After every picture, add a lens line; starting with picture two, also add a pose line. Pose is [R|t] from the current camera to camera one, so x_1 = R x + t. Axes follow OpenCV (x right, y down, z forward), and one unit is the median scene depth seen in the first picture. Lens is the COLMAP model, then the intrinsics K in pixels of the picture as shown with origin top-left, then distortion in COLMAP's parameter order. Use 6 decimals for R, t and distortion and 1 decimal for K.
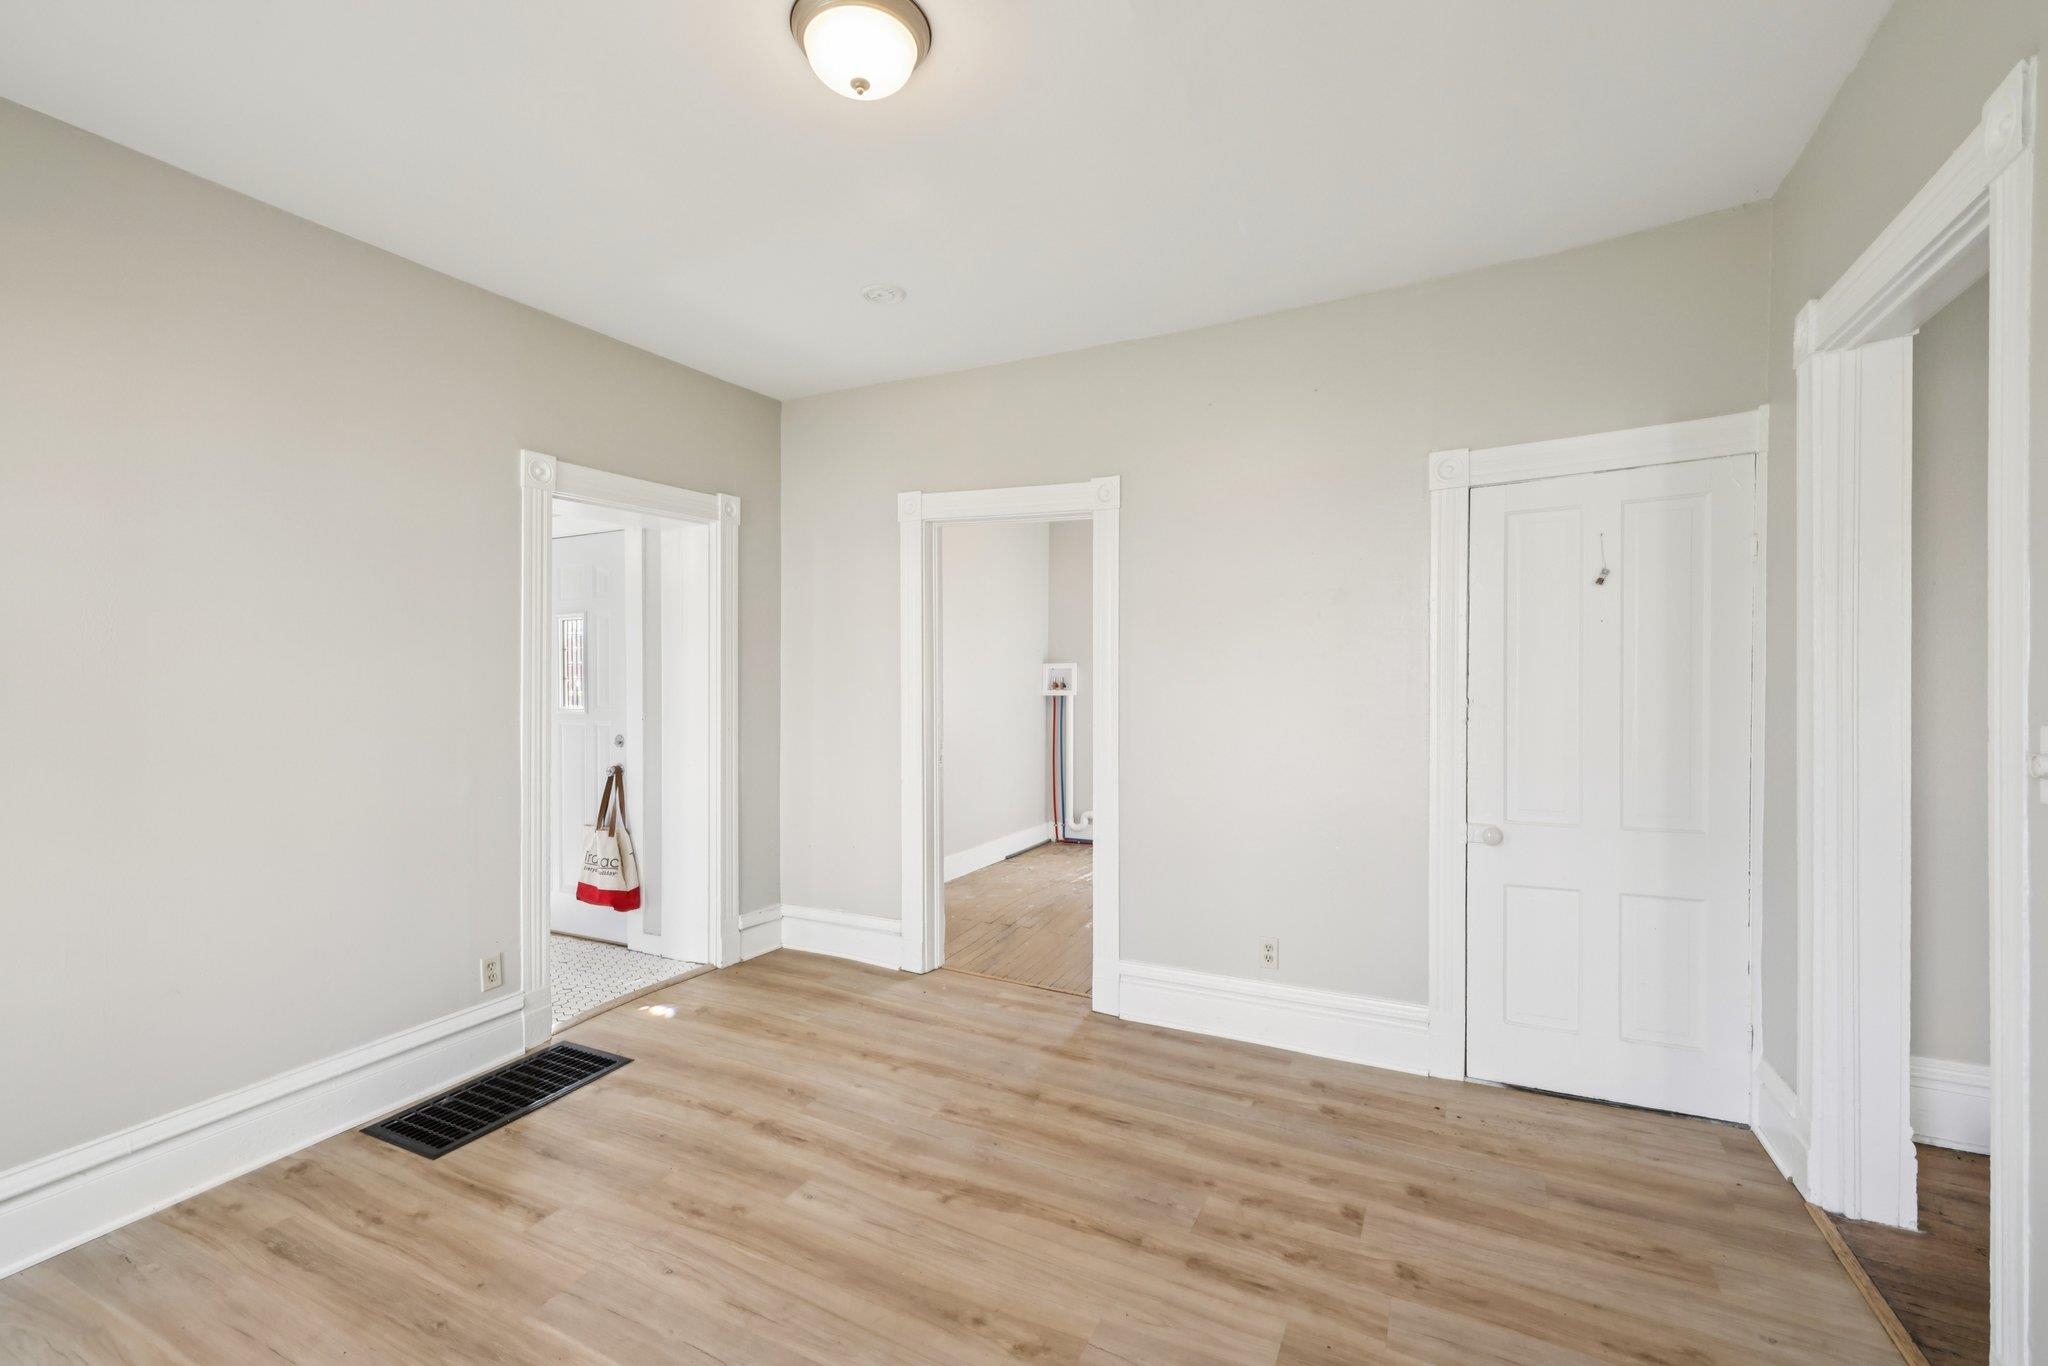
lens RADIAL K [[886.2, 0, 980.9], [0, 886.2, 681.0], [0, 0, 1]] dist [-0.000548, 0.000078]
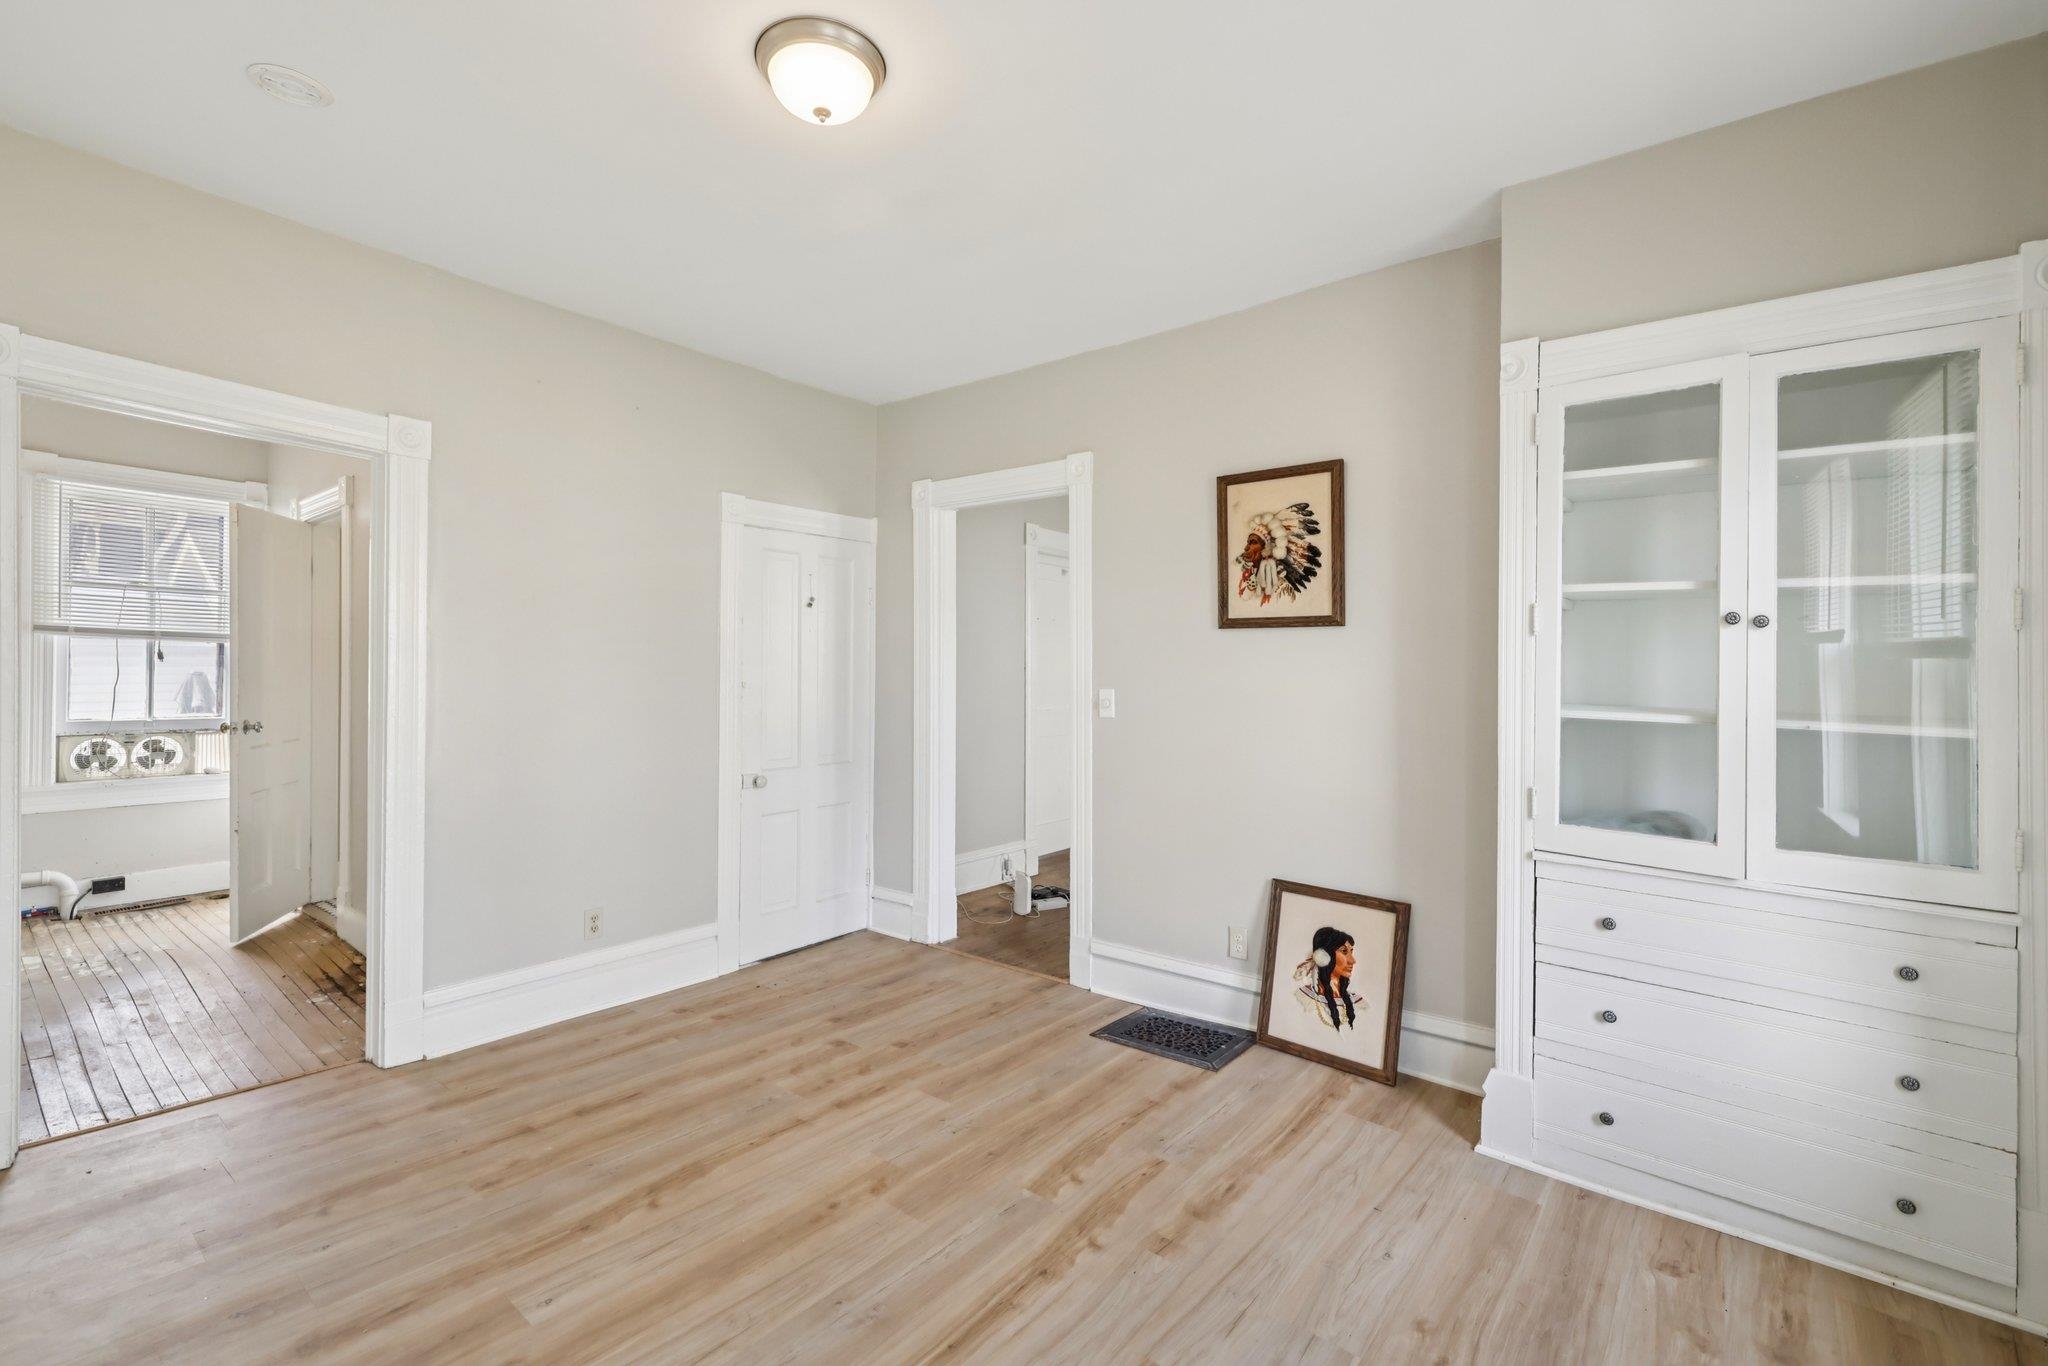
lens RADIAL K [[920.0, 0, 1019.4], [0, 920.0, 670.1], [0, 0, 1]] dist [-0.001807, 0.004335]
pose [[0.192666, 0.003518, 0.981258, -0.799208], [-0.007728, 0.999968, -0.002068, 0.003276], [-0.981234, -0.007185, 0.192687, 0.357342]]
